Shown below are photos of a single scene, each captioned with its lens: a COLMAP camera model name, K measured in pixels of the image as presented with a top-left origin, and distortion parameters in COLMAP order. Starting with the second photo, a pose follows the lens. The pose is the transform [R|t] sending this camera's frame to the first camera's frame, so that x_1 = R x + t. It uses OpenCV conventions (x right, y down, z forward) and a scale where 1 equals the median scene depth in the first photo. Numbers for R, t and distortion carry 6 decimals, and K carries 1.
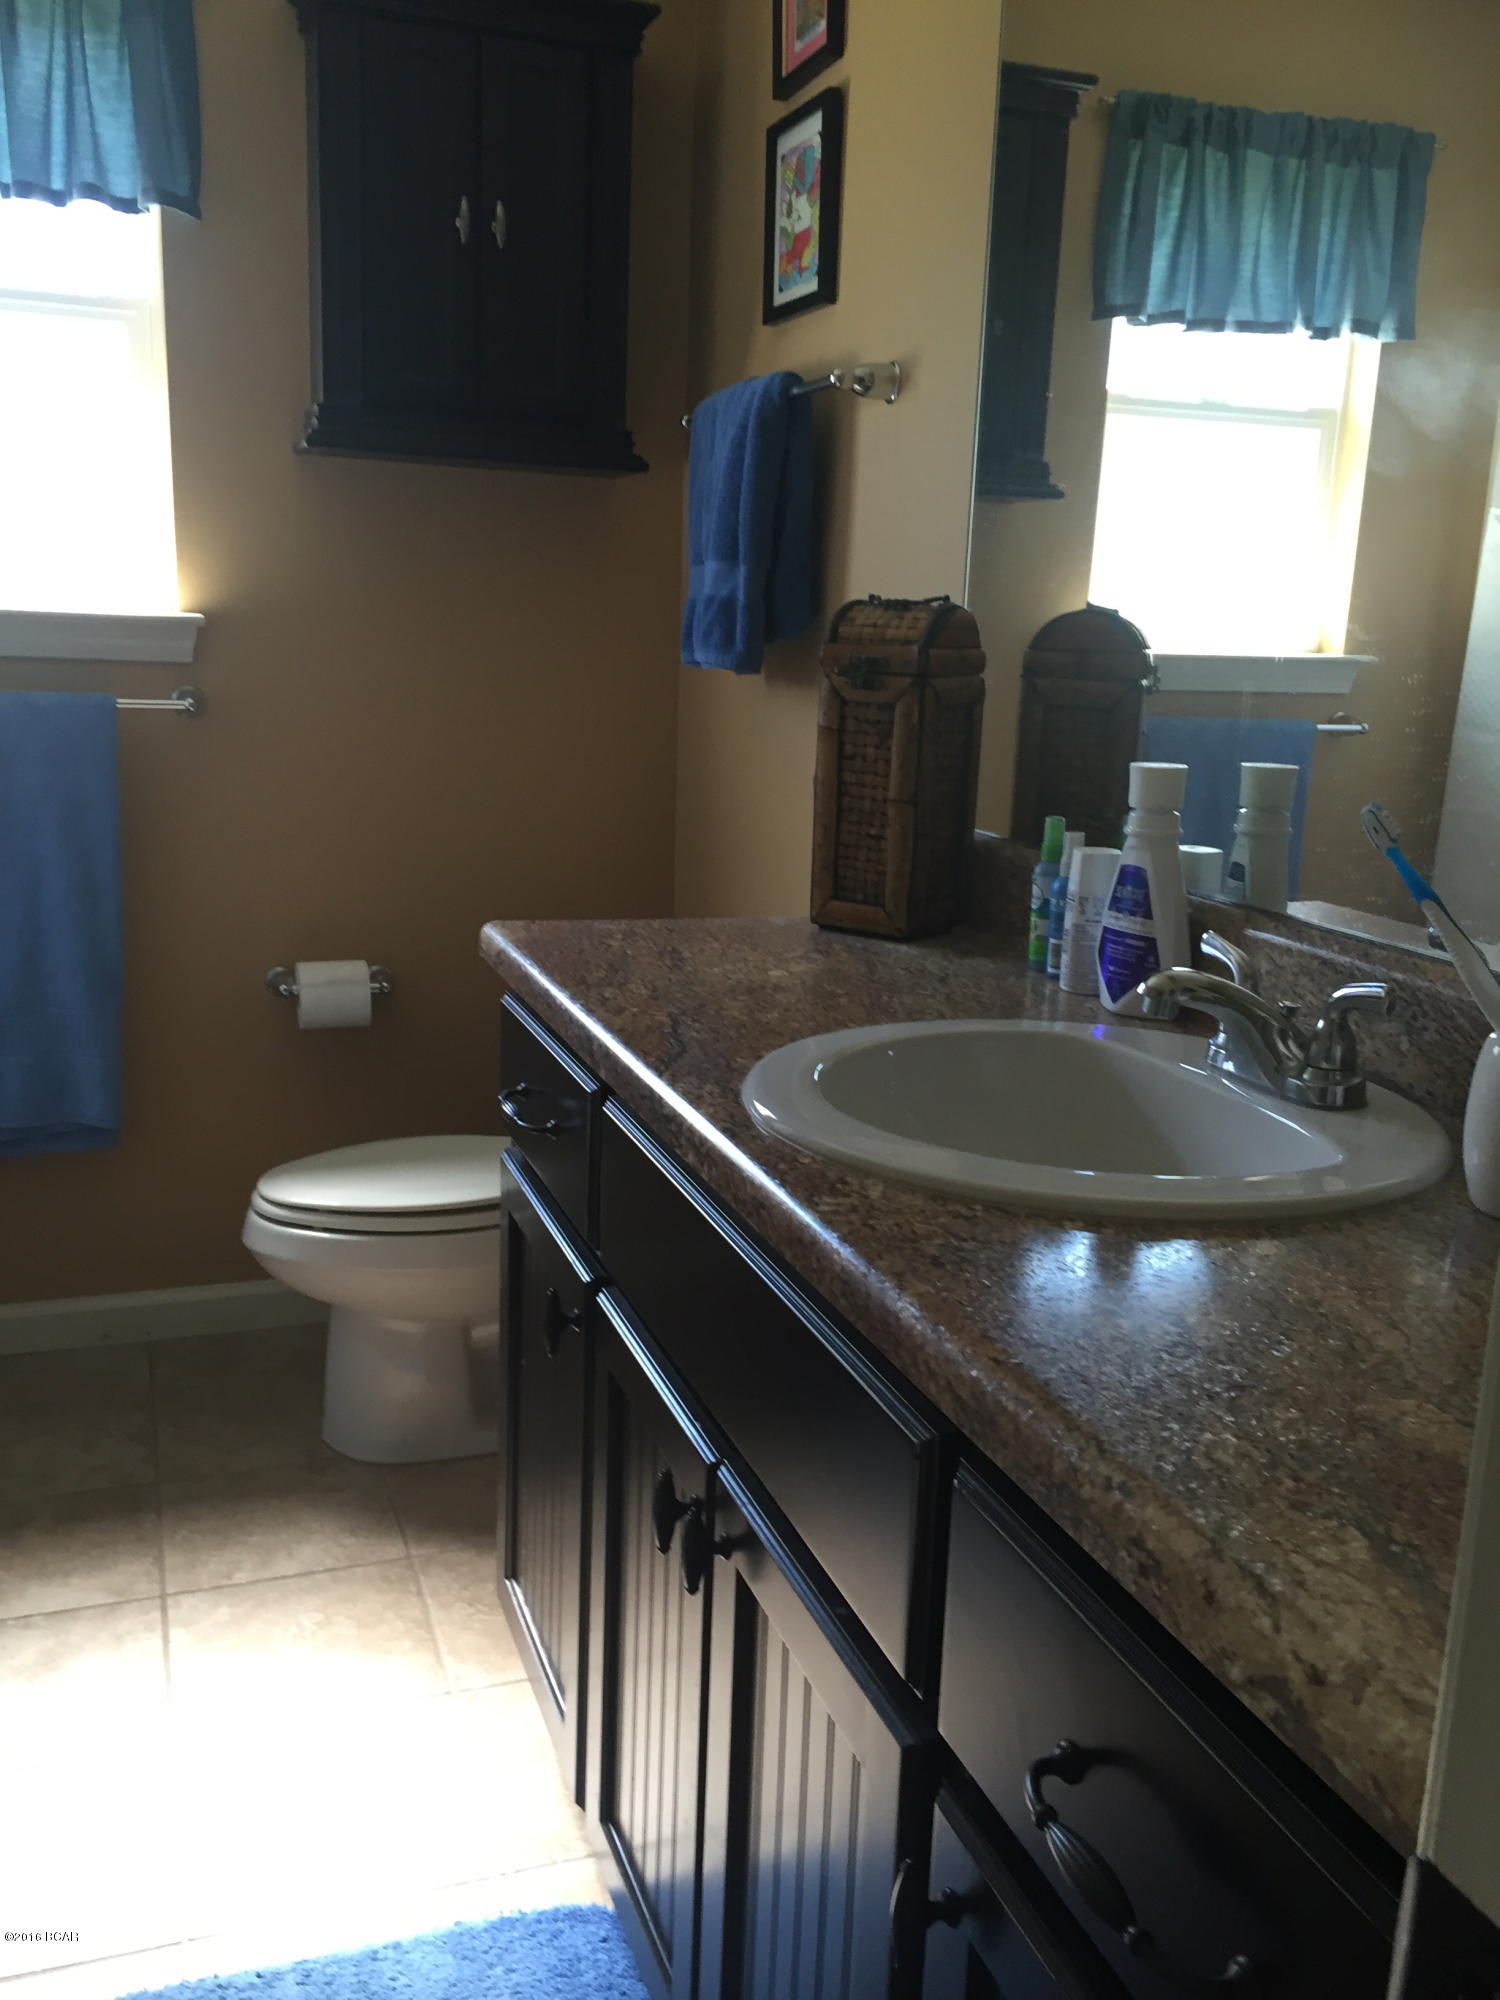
lens RADIAL K [[1724.6, 0, 741.8], [0, 1724.6, 1010.8], [0, 0, 1]] dist [0.085452, -0.111612]
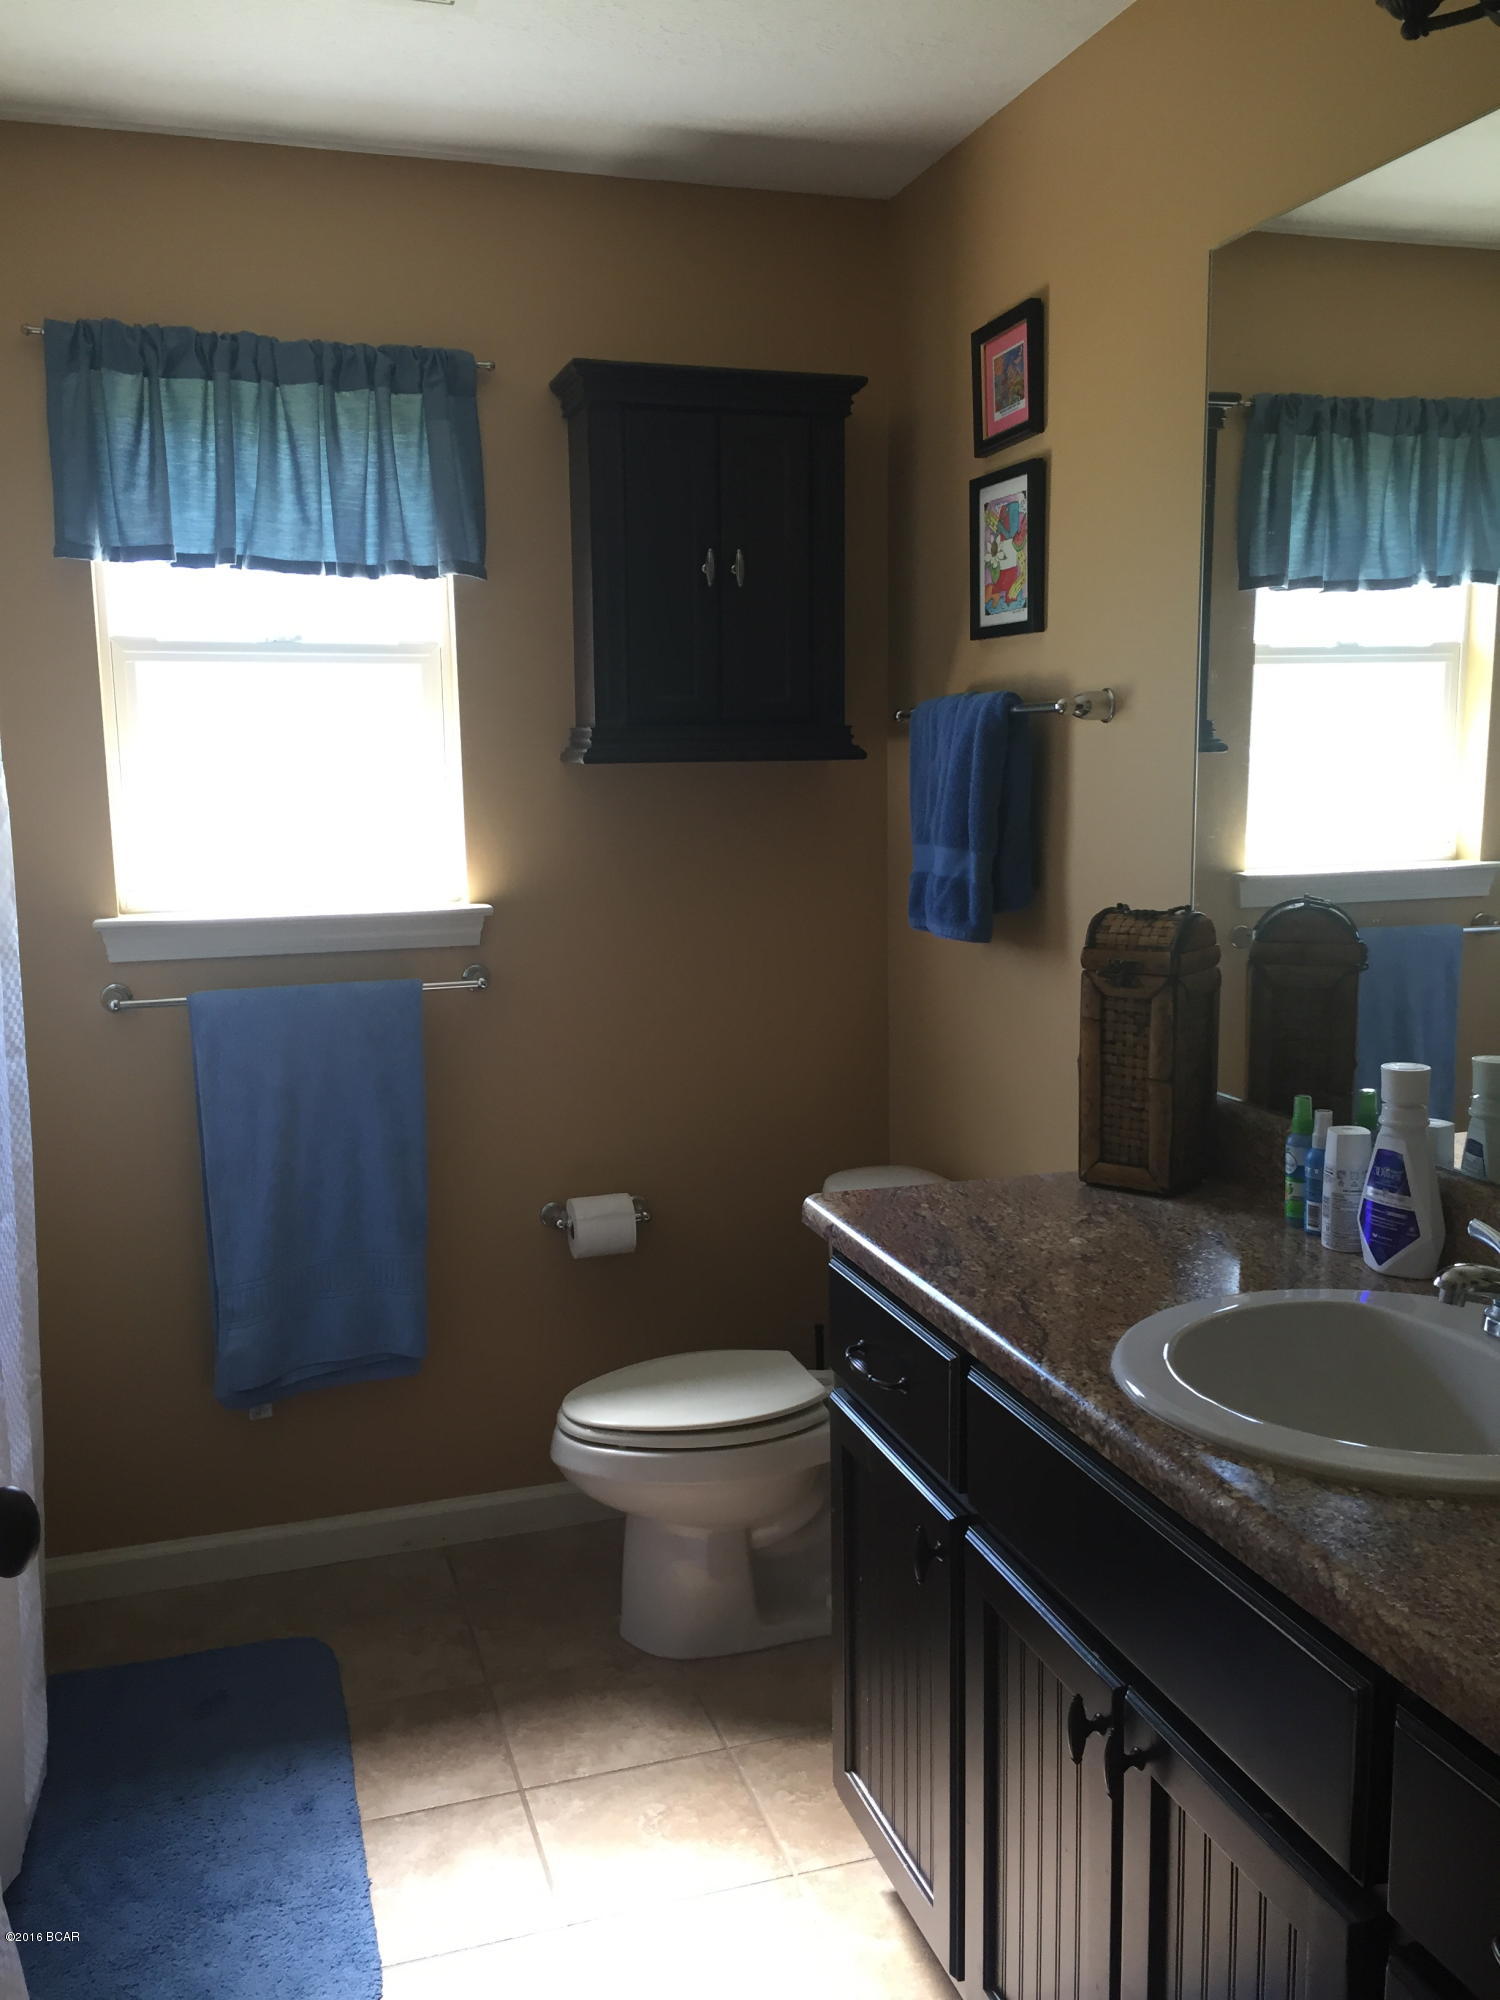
lens RADIAL K [[1724.6, 0, 754.1], [0, 1724.6, 1016.6], [0, 0, 1]] dist [0.085452, -0.111612]
pose [[0.998115, -0.046521, -0.040024, -0.109961], [0.043451, 0.996281, -0.074409, -0.072579], [0.043337, 0.072530, 0.996424, -0.154342]]
